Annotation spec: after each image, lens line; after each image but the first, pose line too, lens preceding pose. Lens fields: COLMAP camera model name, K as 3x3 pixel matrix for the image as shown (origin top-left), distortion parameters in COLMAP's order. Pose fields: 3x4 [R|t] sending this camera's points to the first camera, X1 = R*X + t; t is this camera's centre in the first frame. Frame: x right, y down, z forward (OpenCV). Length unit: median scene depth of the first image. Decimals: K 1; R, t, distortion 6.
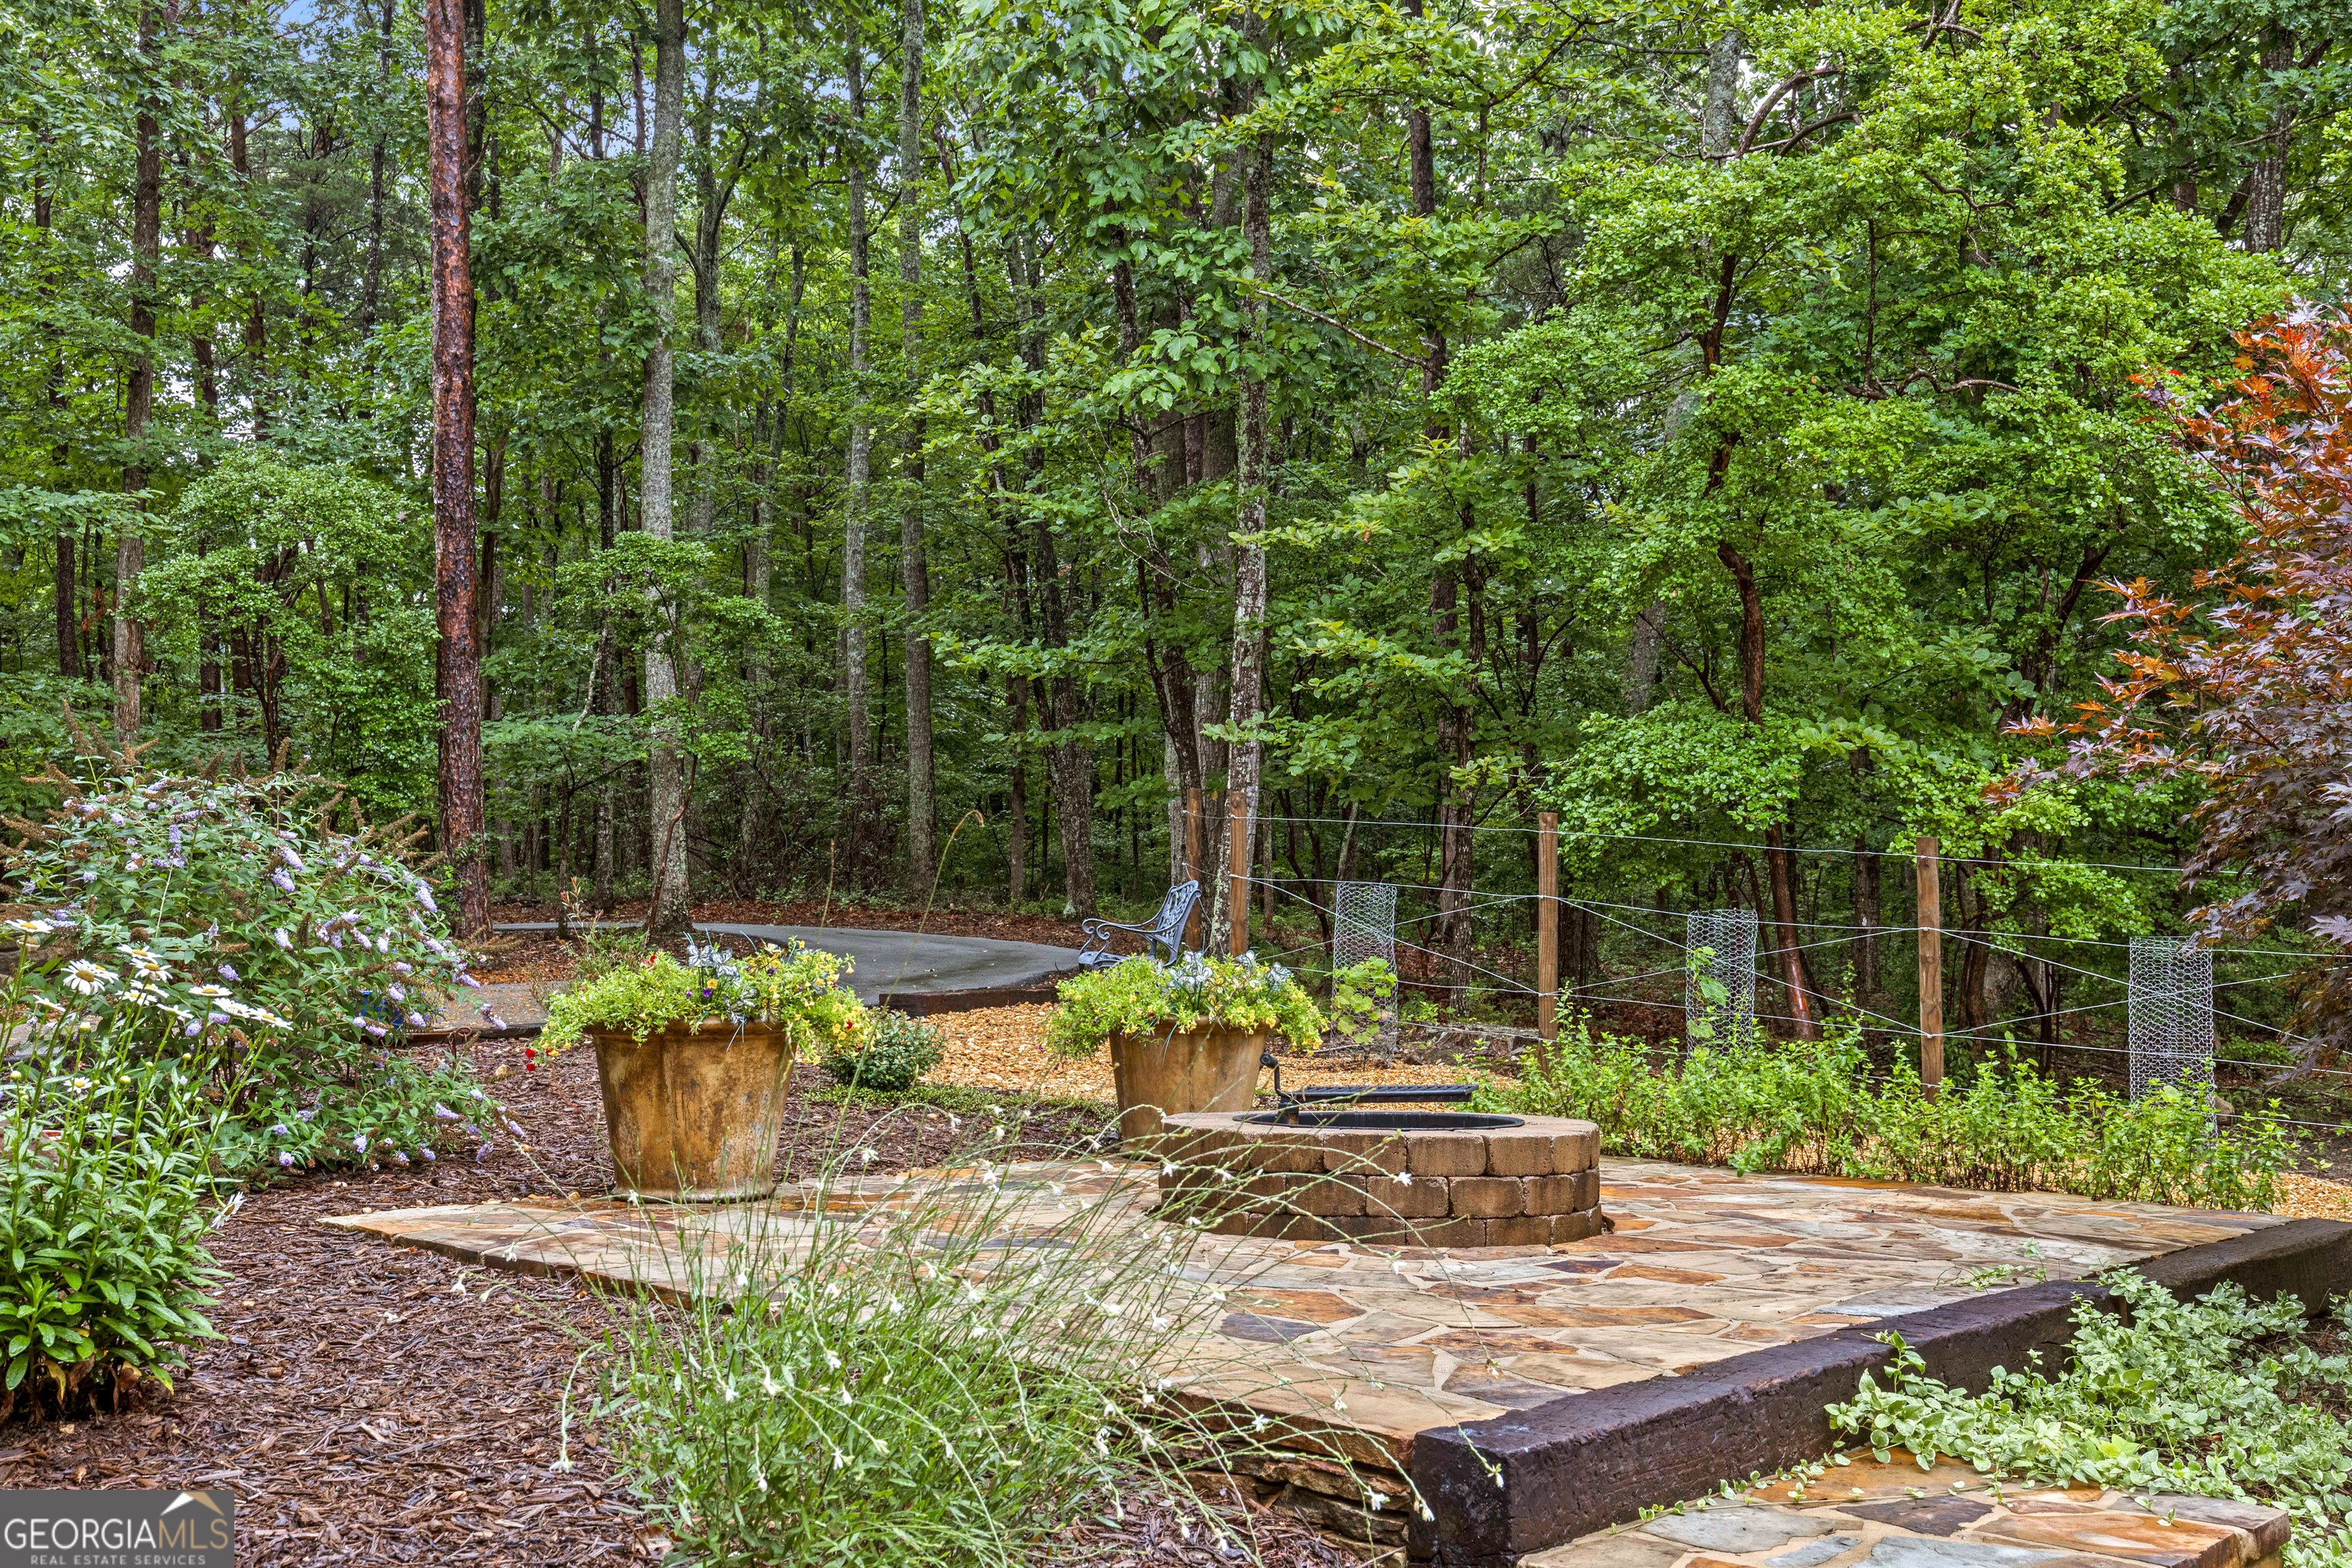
lens RADIAL K [[2441.6, 0, 1187.1], [0, 2441.6, 777.2], [0, 0, 1]] dist [-0.003076, 0.000000]
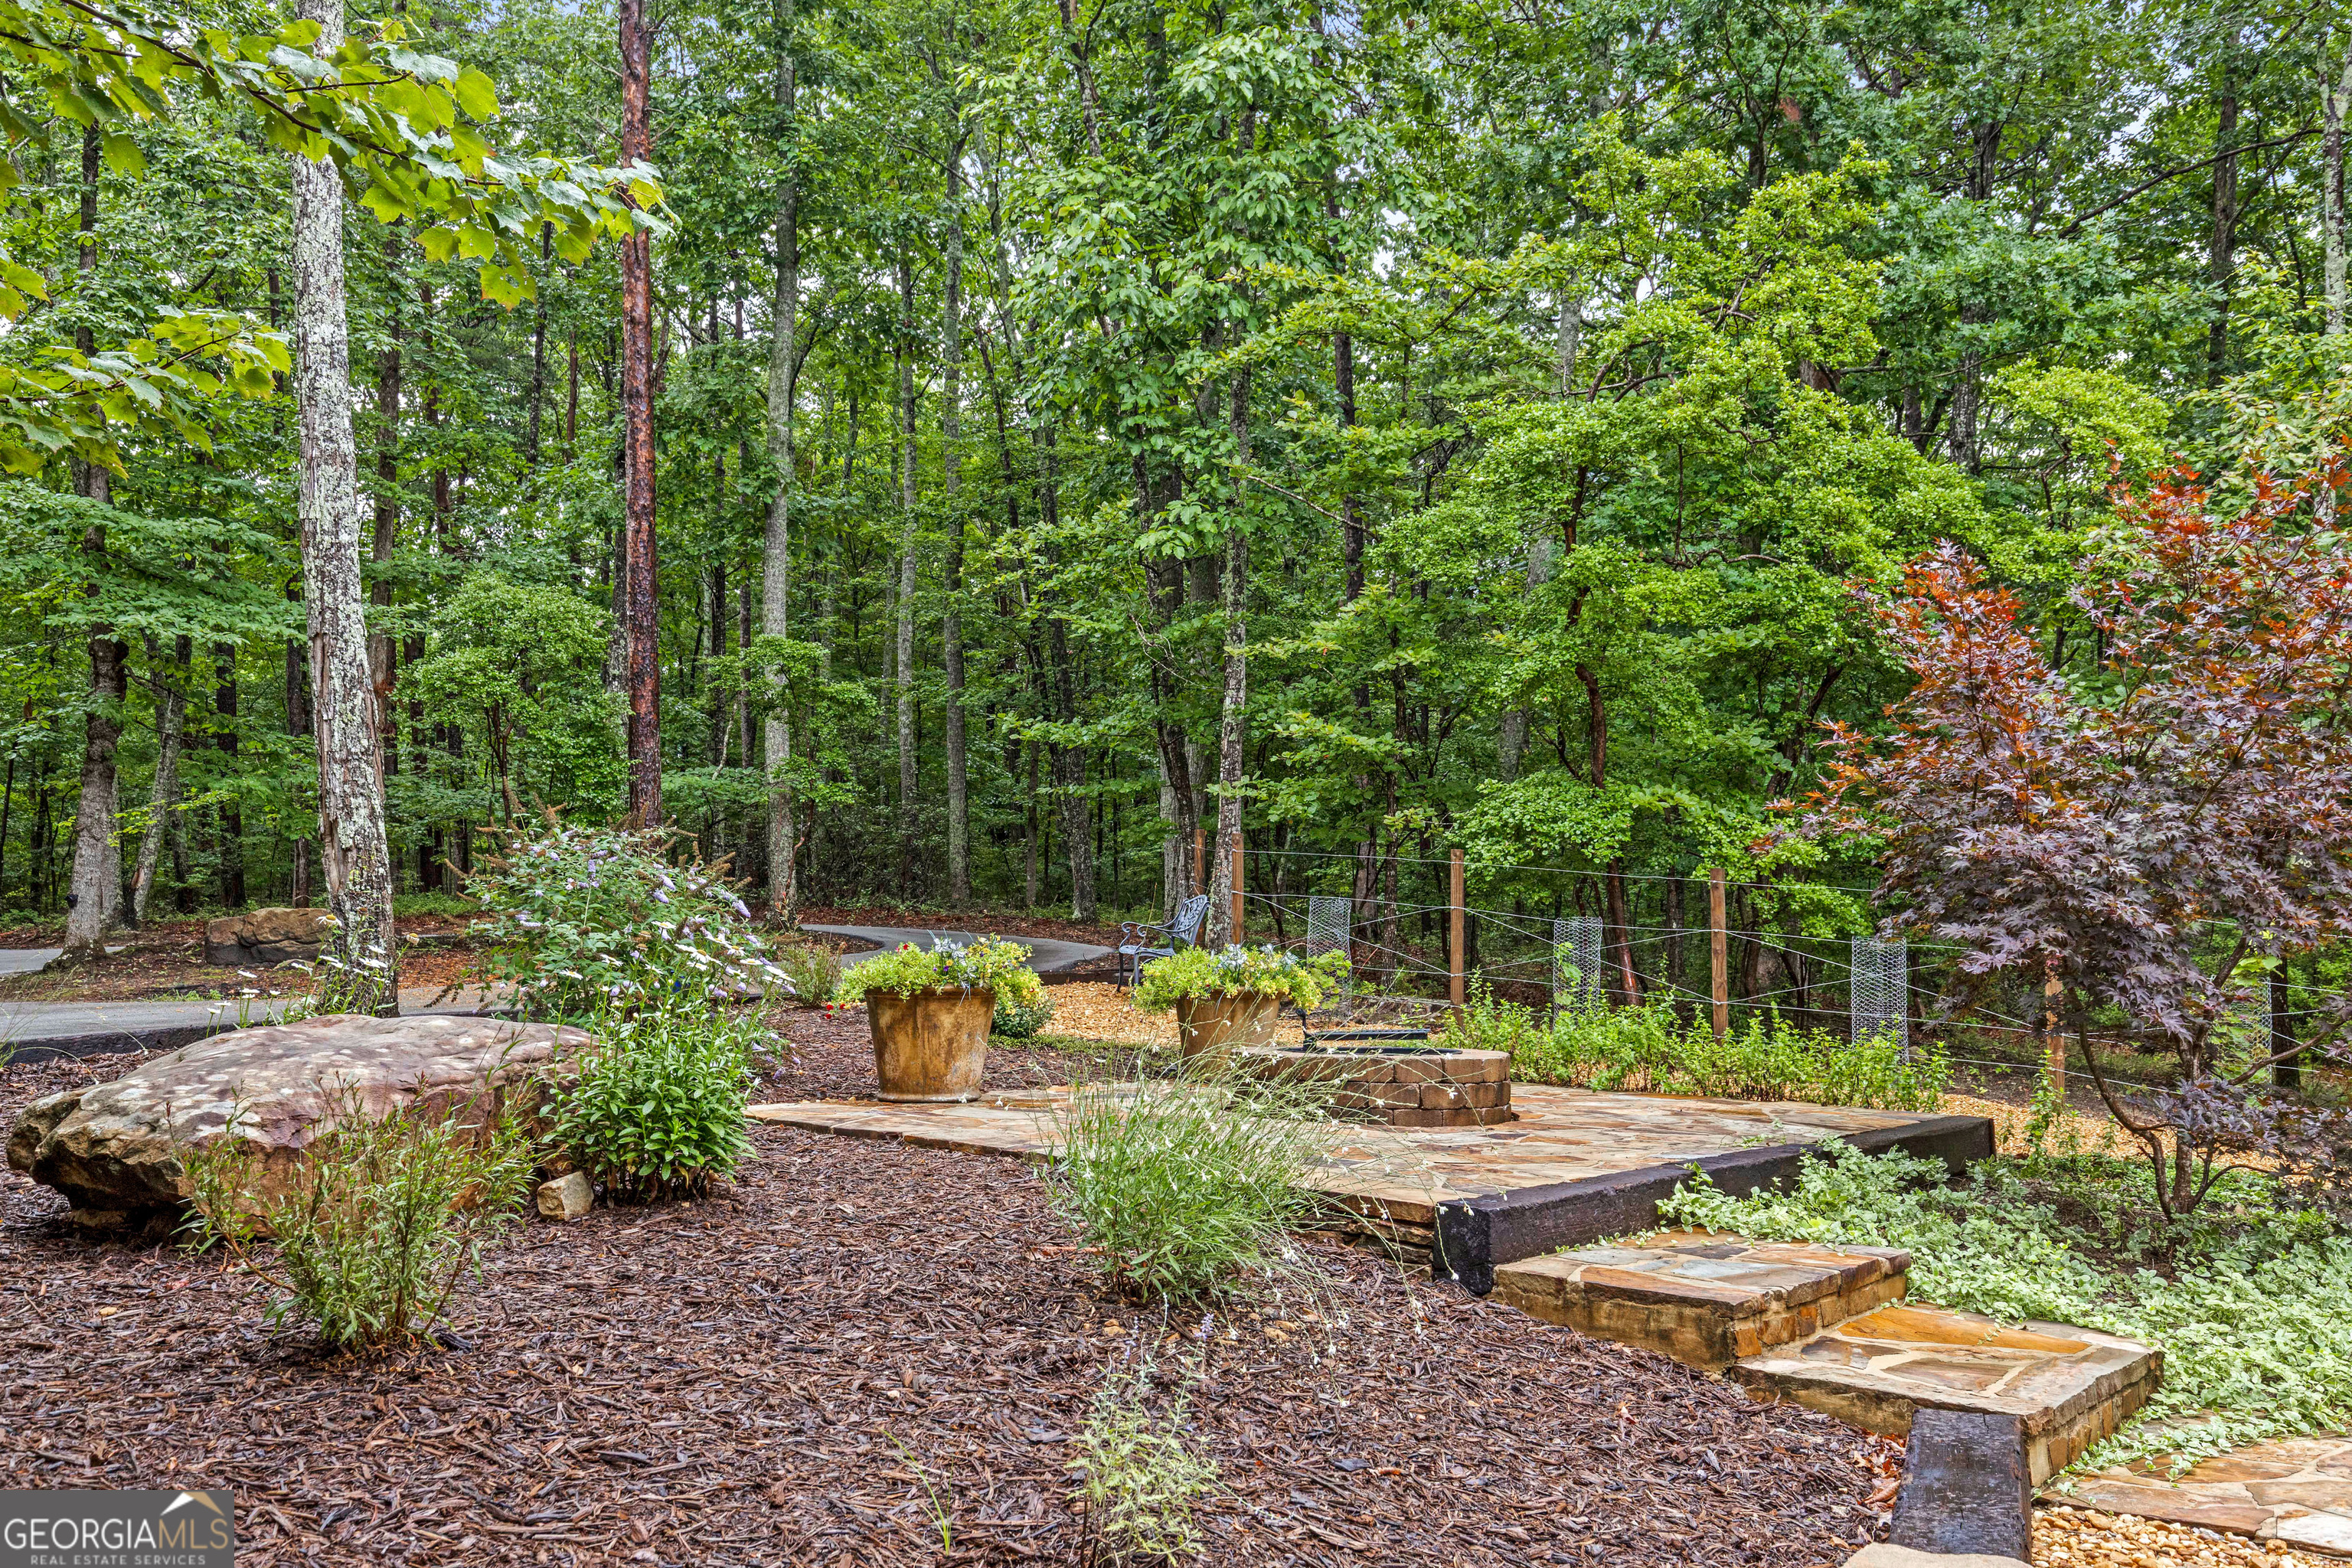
lens RADIAL K [[1941.8, 0, 1178.0], [0, 1941.8, 790.3], [0, 0, 1]] dist [-0.003000, -0.010073]
pose [[0.999762, 0.004332, 0.021395, -0.043029], [-0.004123, 0.999944, -0.009795, -0.008775], [-0.021436, 0.009704, 0.999723, -0.148960]]
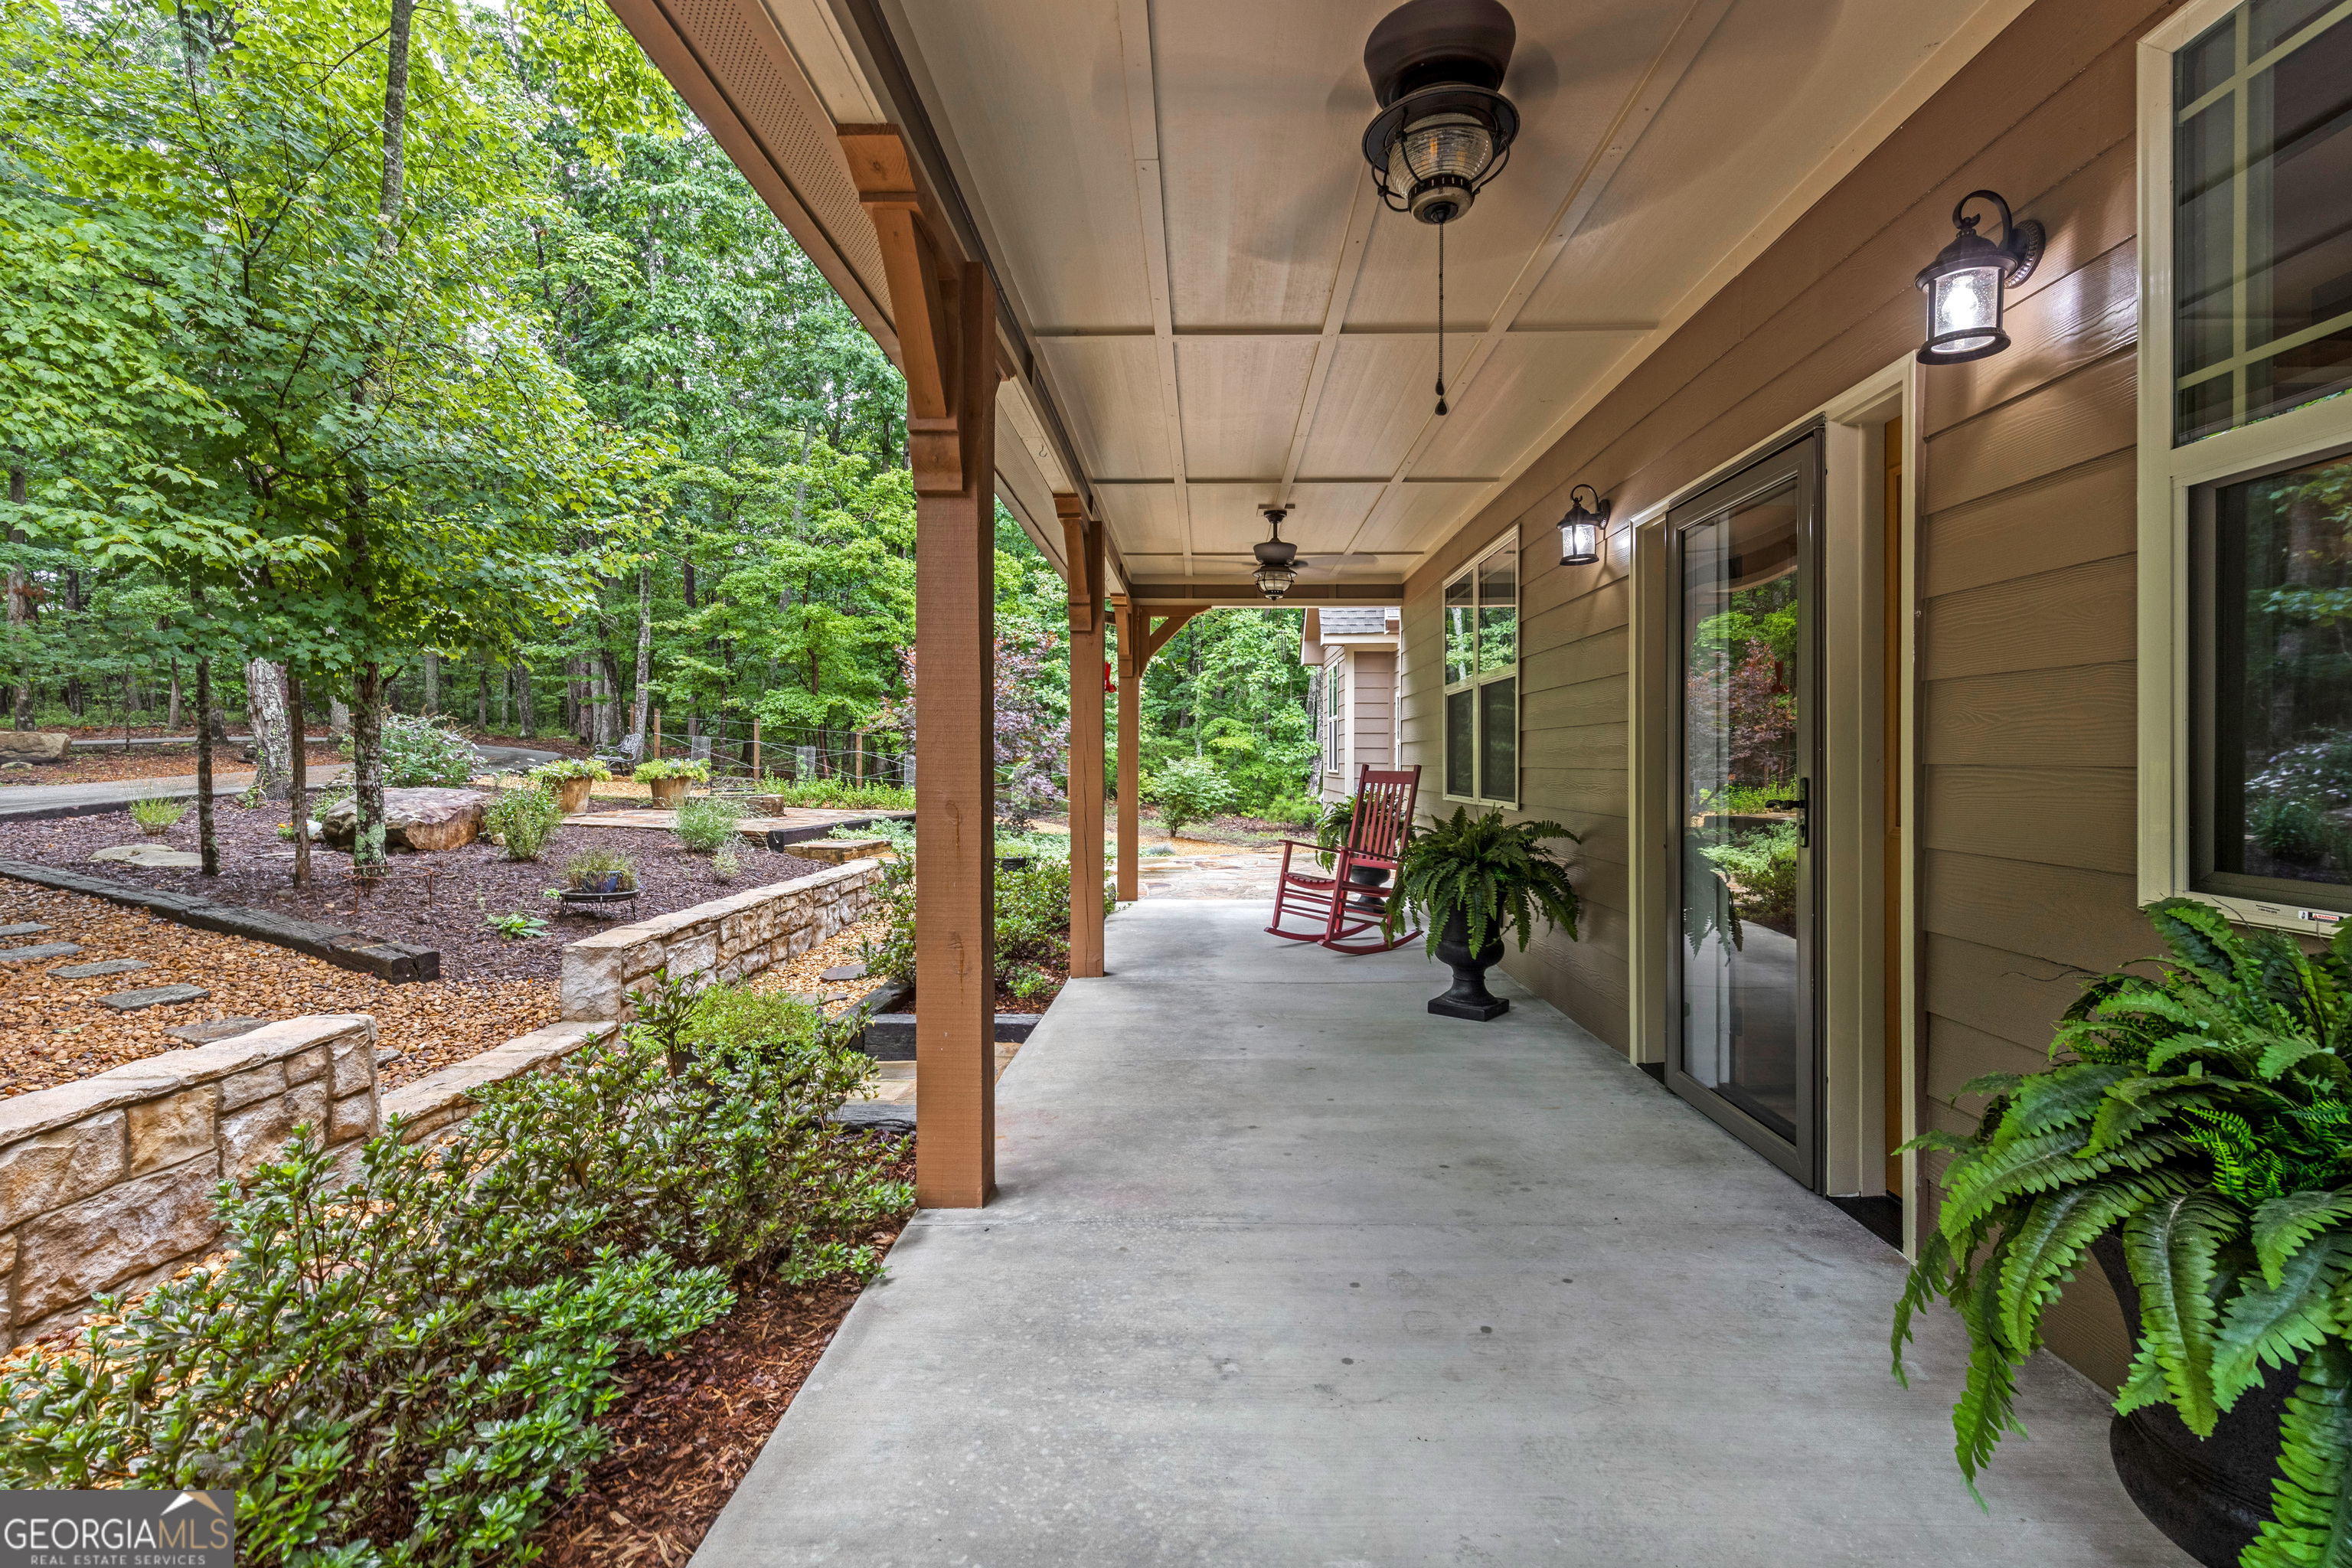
lens RADIAL K [[1089.9, 0, 1180.3], [0, 1089.9, 765.1], [0, 0, 1]] dist [0.001520, -0.000422]
pose [[0.848877, -0.005478, 0.528561, -0.182009], [-0.041095, 0.996236, 0.076323, -0.068663], [-0.526990, -0.086510, 0.845457, -0.739659]]
